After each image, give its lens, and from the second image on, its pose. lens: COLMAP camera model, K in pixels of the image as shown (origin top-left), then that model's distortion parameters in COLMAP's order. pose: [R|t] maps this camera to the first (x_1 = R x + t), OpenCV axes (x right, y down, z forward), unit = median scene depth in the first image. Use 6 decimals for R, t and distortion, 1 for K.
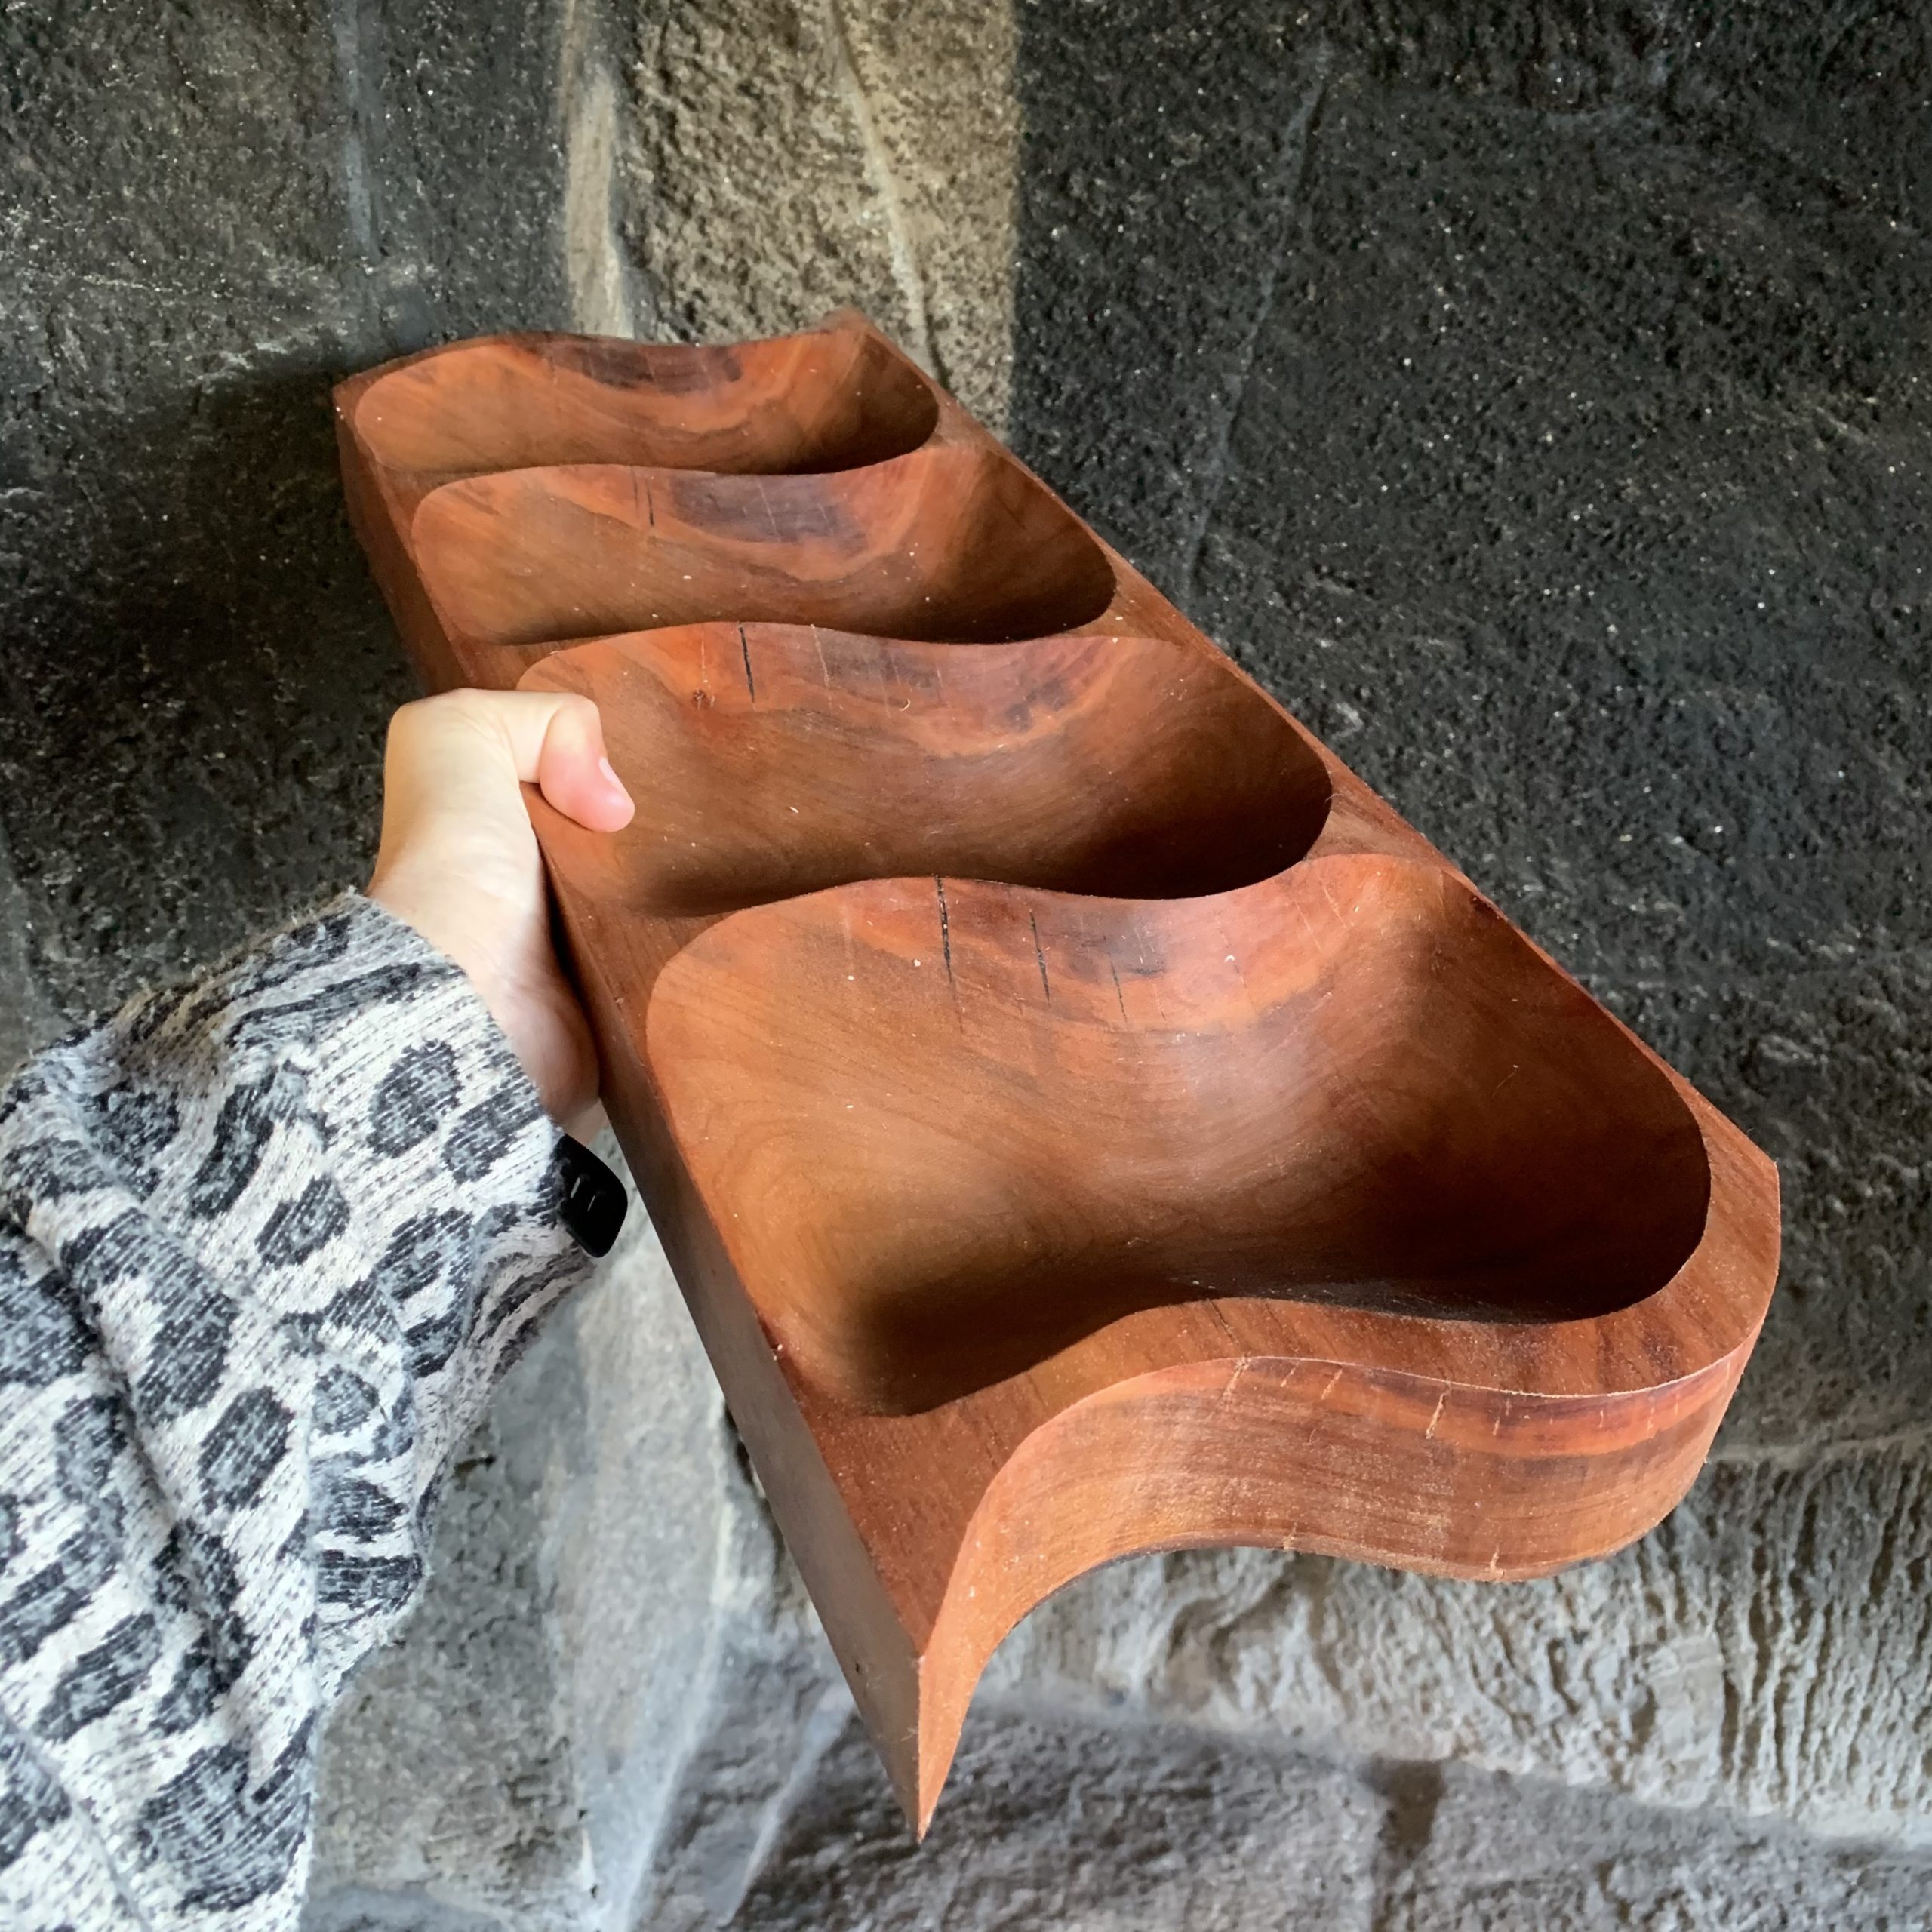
lens RADIAL K [[2006.8, 0, 969.3], [0, 2006.8, 966.5], [0, 0, 1]] dist [0.018112, 0.000000]
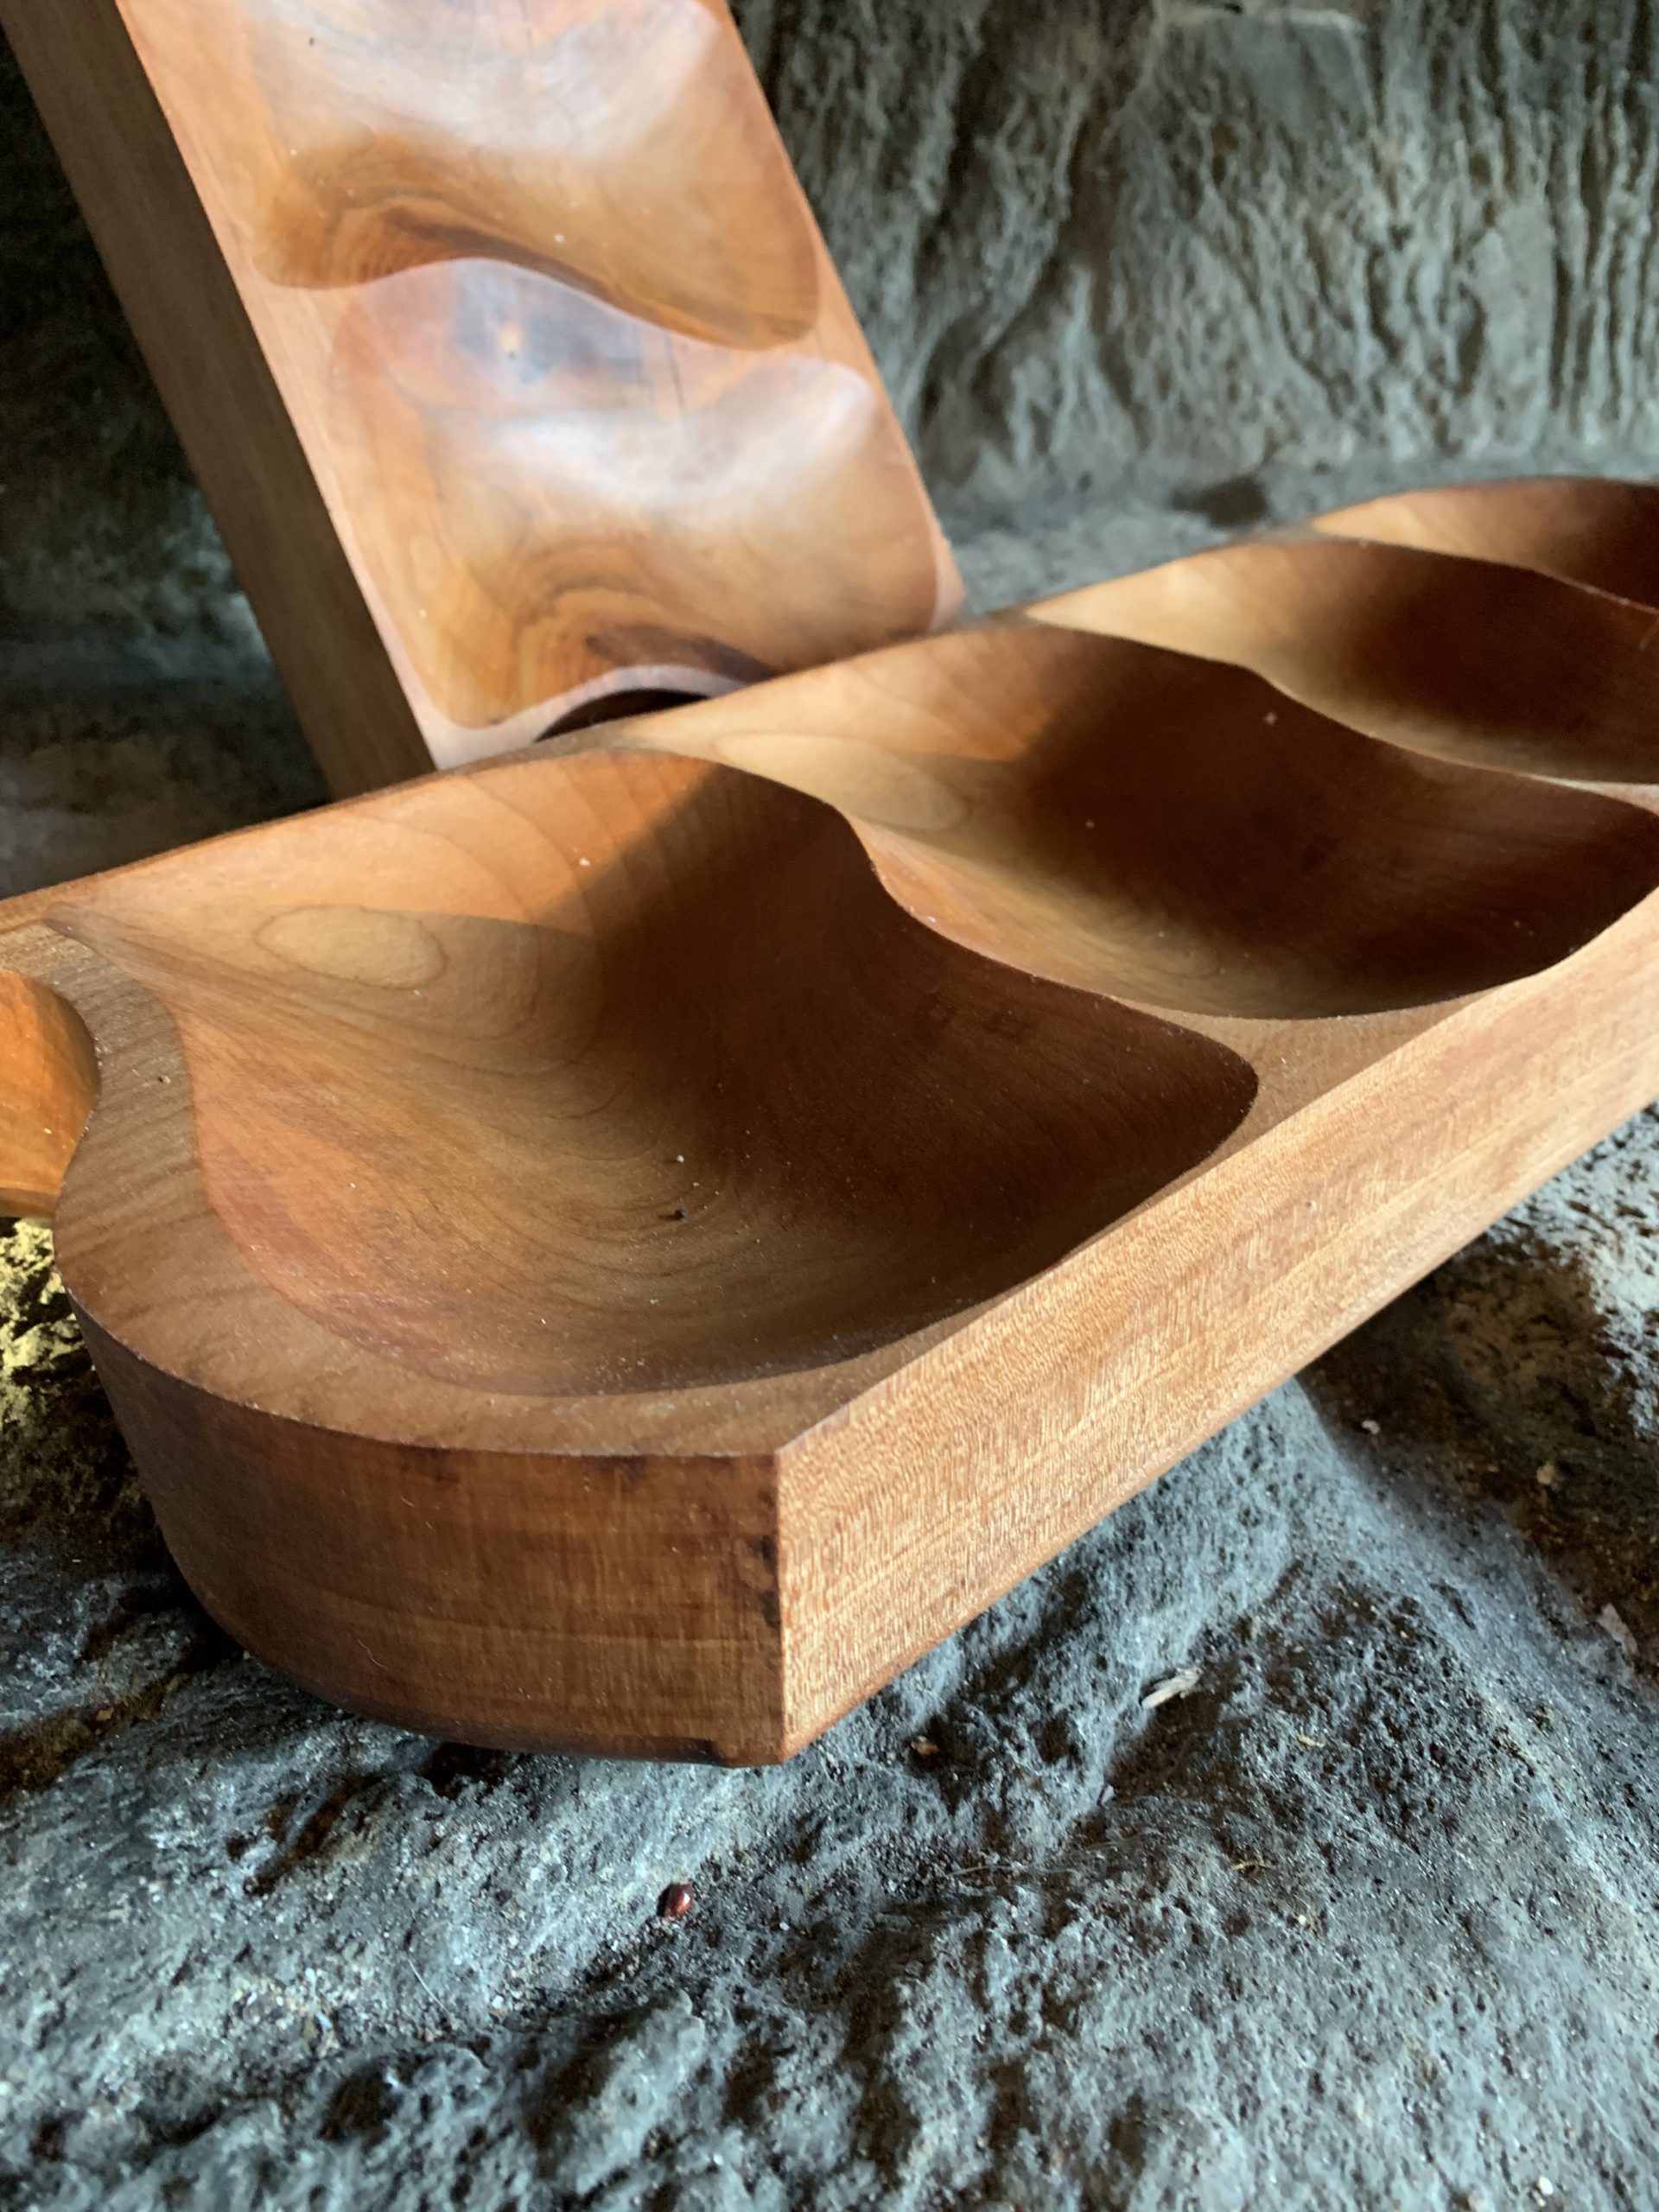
lens RADIAL K [[1698.9, 0, 815.4], [0, 1698.9, 1136.2], [0, 0, 1]] dist [0.010256, -0.002857]
pose [[0.949658, -0.153007, 0.273382, -0.199687], [0.147187, 0.988225, 0.041802, 0.667951], [-0.276559, 0.000541, 0.960997, 0.381853]]
